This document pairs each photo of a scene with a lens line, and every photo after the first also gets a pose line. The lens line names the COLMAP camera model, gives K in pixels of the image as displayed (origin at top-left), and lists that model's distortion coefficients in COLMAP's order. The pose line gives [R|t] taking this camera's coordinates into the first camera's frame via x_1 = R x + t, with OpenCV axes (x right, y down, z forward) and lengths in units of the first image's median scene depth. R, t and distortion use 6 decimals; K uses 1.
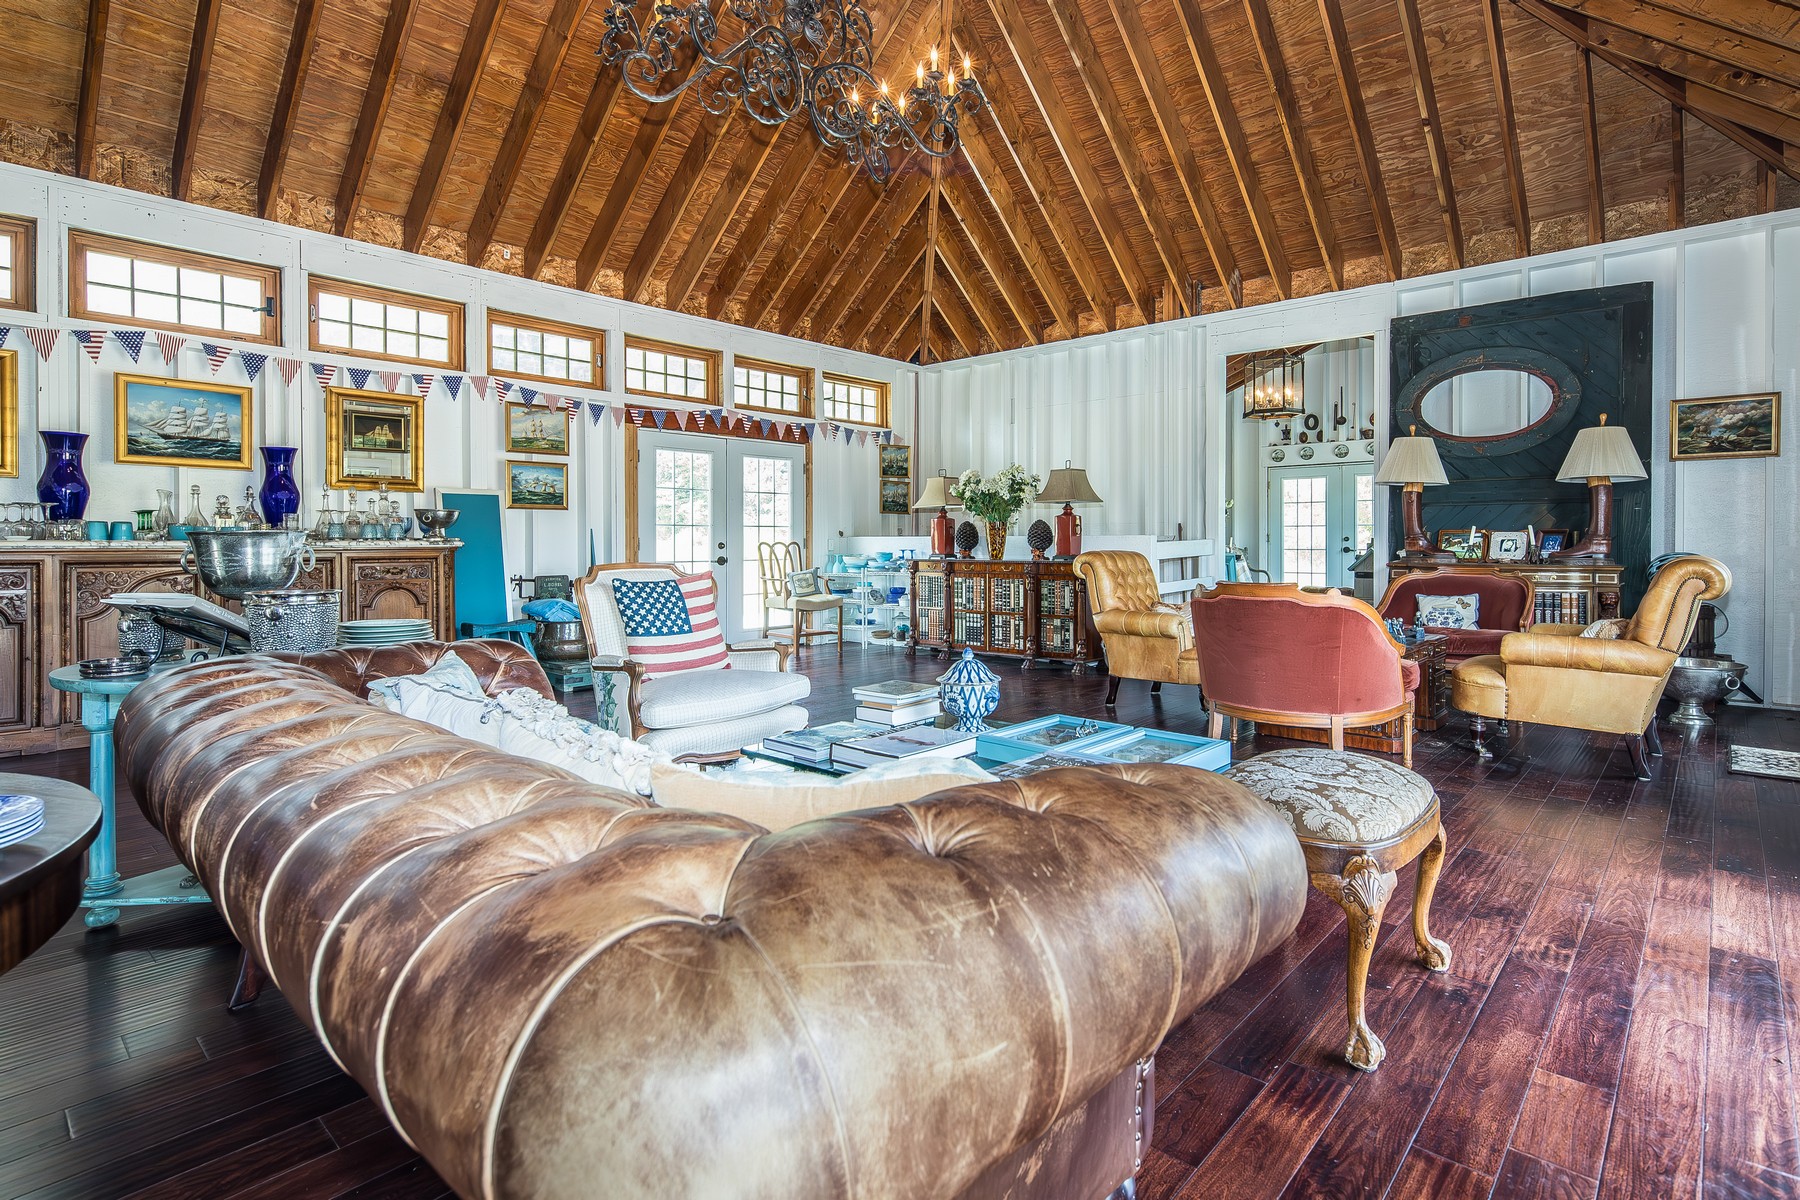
lens RADIAL K [[882.4, 0, 962.9], [0, 882.4, 551.8], [0, 0, 1]] dist [-0.012457, 0.005058]
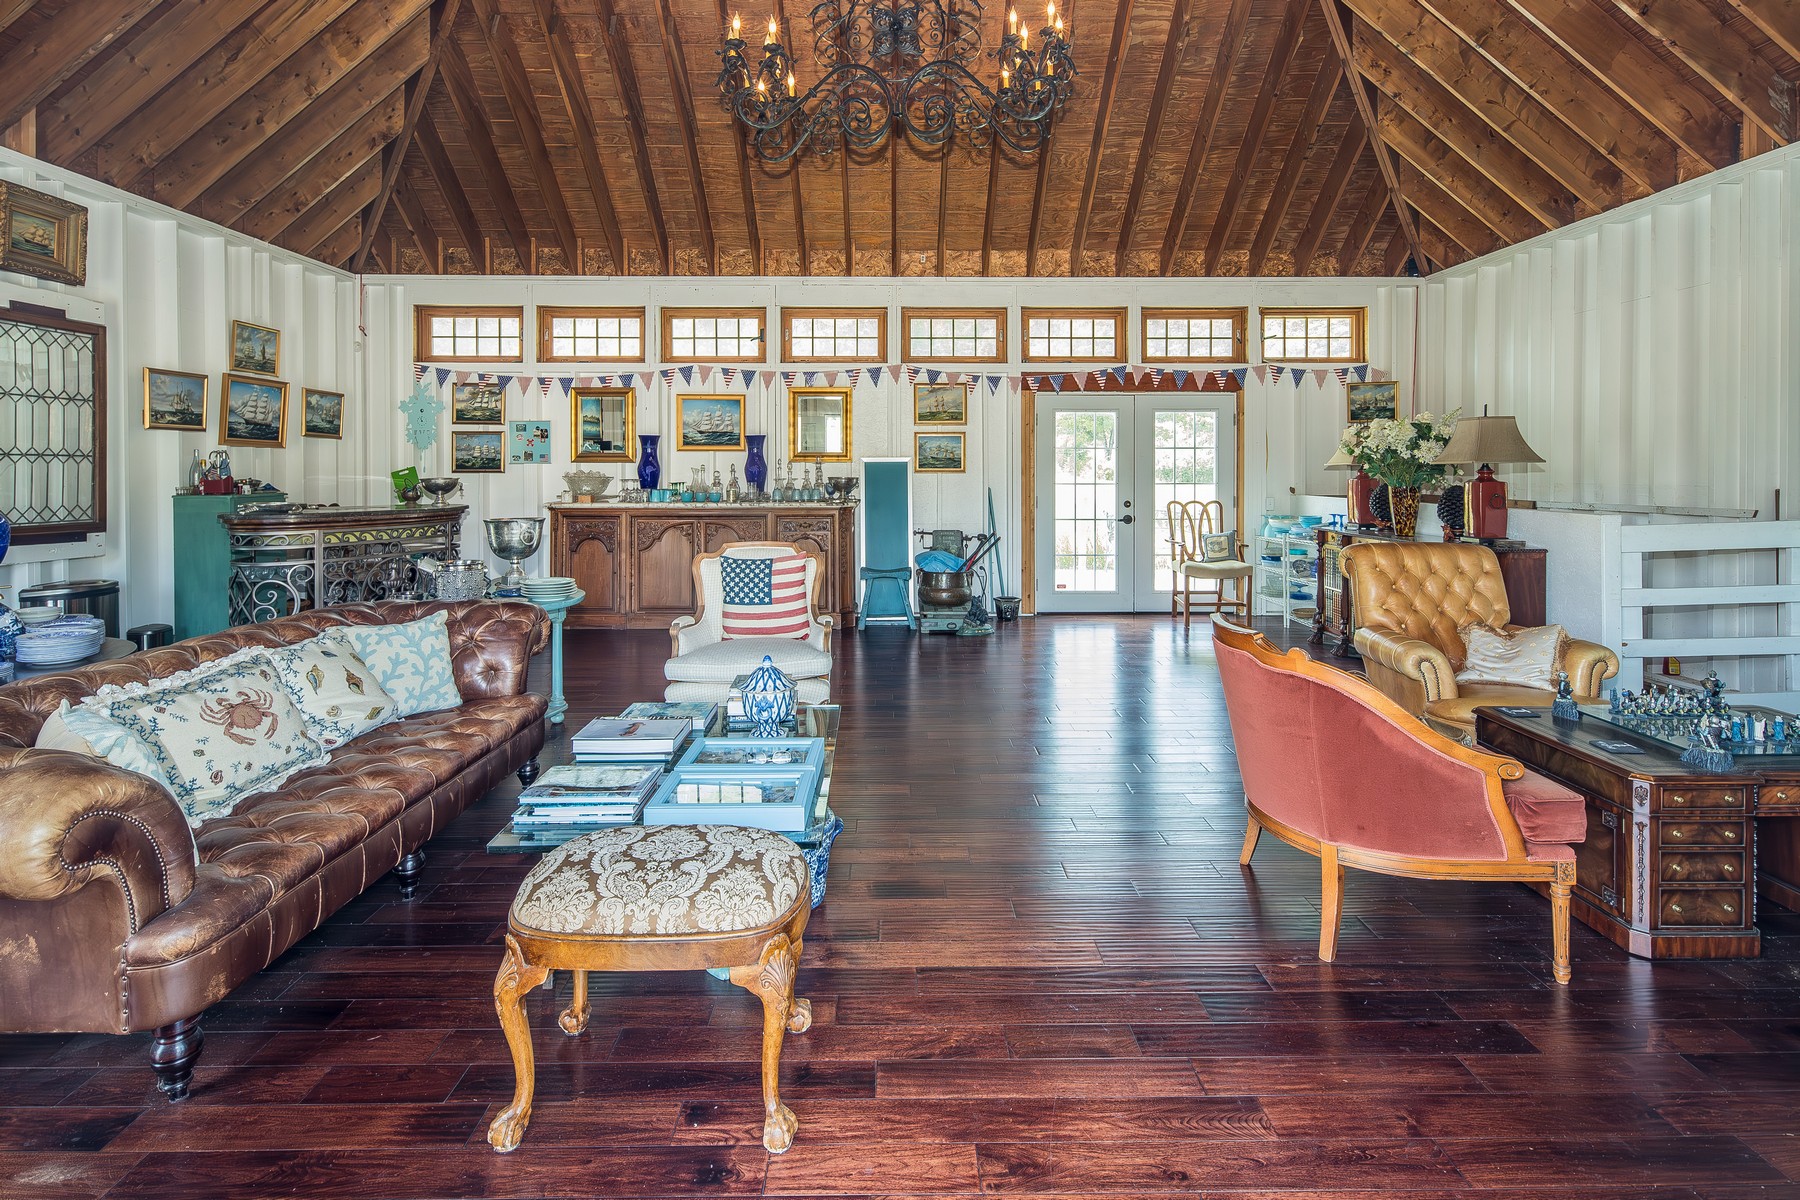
lens RADIAL K [[926.8, 0, 926.8], [0, 926.8, 471.9], [0, 0, 1]] dist [0.006711, -0.003153]
pose [[0.650044, 0.006772, -0.759866, 0.414576], [-0.007371, 0.999969, 0.002606, -0.049547], [0.759861, 0.003907, 0.650074, 0.175281]]
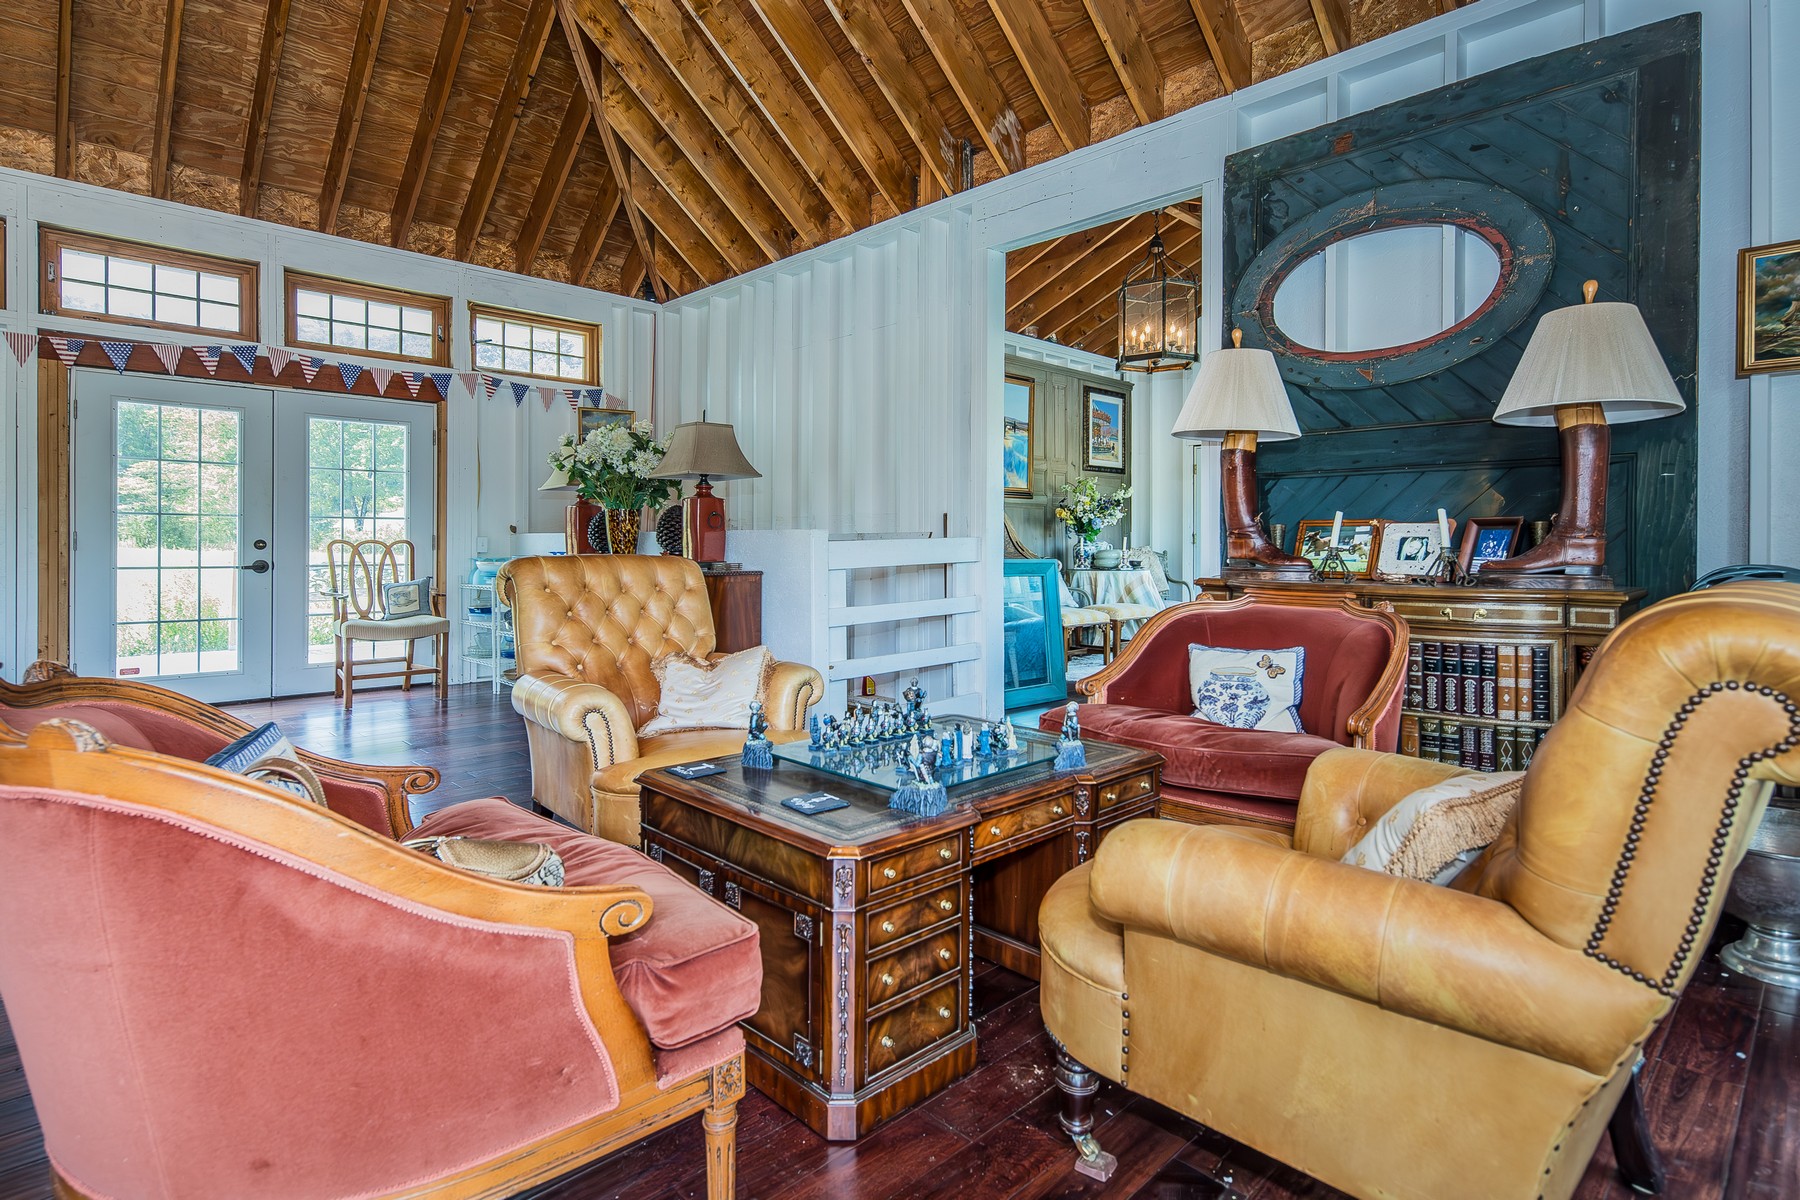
lens RADIAL K [[863.4, 0, 946.8], [0, 863.4, 550.2], [0, 0, 1]] dist [0.004849, -0.002162]
pose [[0.995710, 0.004027, -0.092441, 0.363619], [-0.004419, 0.999982, -0.004032, -0.002822], [0.092423, 0.004423, 0.995710, 0.423782]]
